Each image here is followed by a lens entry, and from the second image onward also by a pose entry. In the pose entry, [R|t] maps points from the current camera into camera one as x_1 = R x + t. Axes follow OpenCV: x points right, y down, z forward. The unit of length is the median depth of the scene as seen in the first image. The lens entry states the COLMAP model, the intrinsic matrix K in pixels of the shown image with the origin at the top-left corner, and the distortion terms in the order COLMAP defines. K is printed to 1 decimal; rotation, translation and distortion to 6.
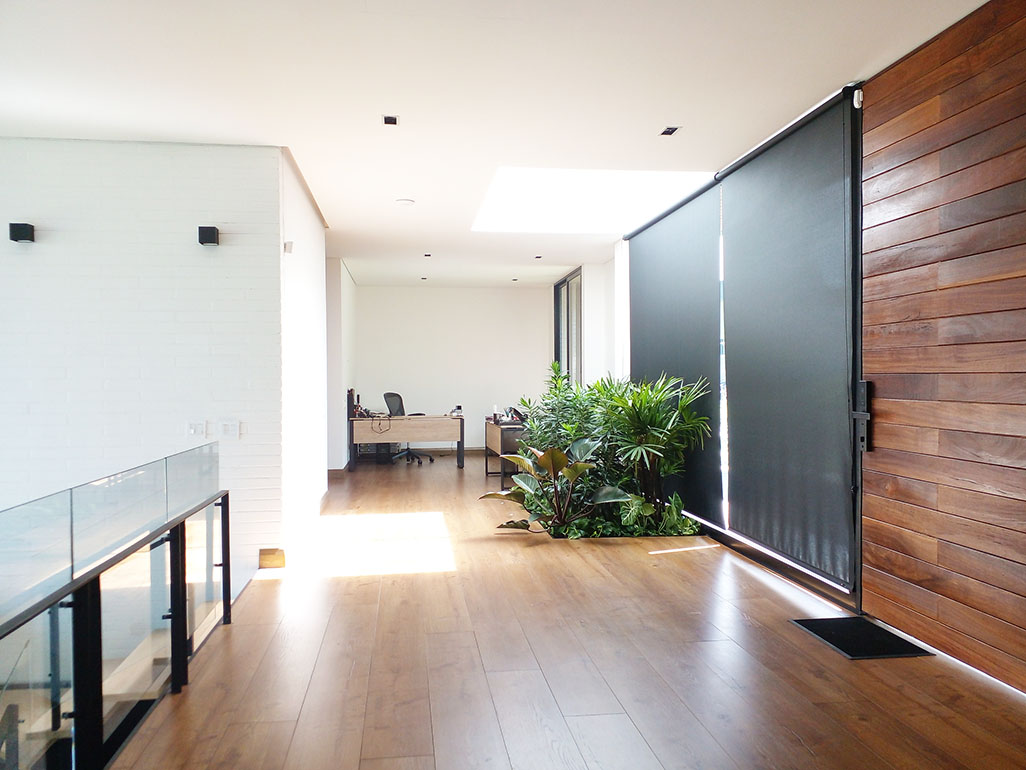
lens RADIAL K [[840.6, 0, 514.9], [0, 840.6, 385.0], [0, 0, 1]] dist [0.110819, -0.124809]
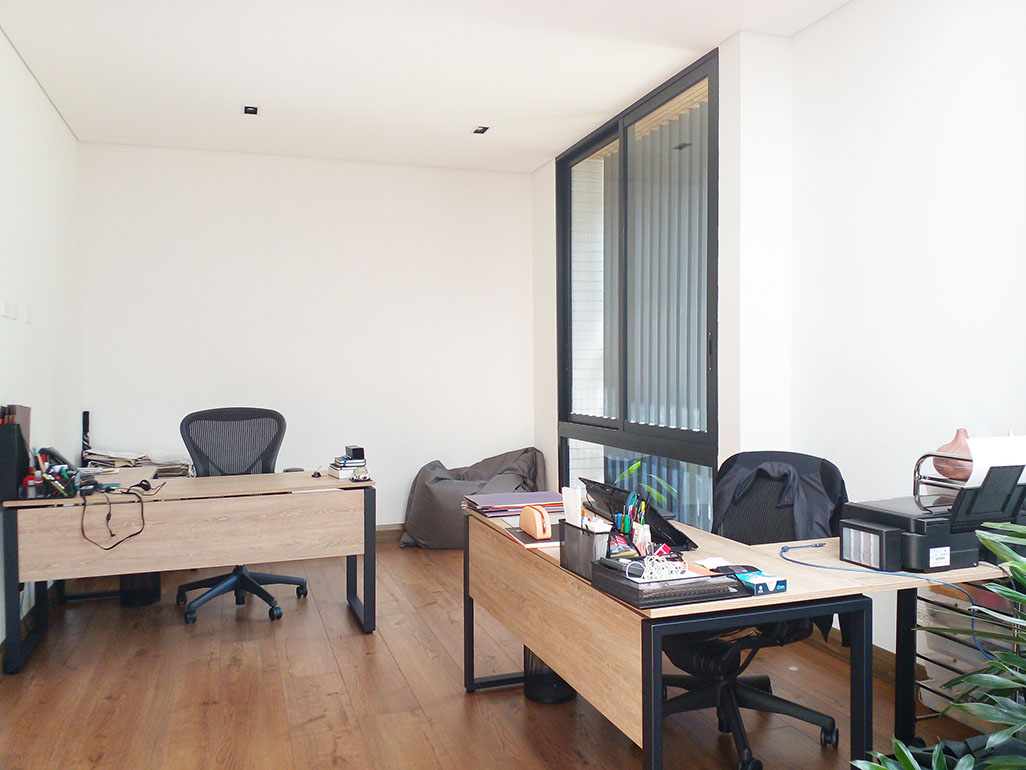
lens RADIAL K [[840.6, 0, 510.7], [0, 840.6, 383.4], [0, 0, 1]] dist [0.110819, -0.124809]
pose [[0.981888, -0.005986, 0.189367, -0.070838], [0.003747, 0.999919, 0.012180, -0.007112], [-0.189424, -0.011250, 0.981831, 0.640945]]
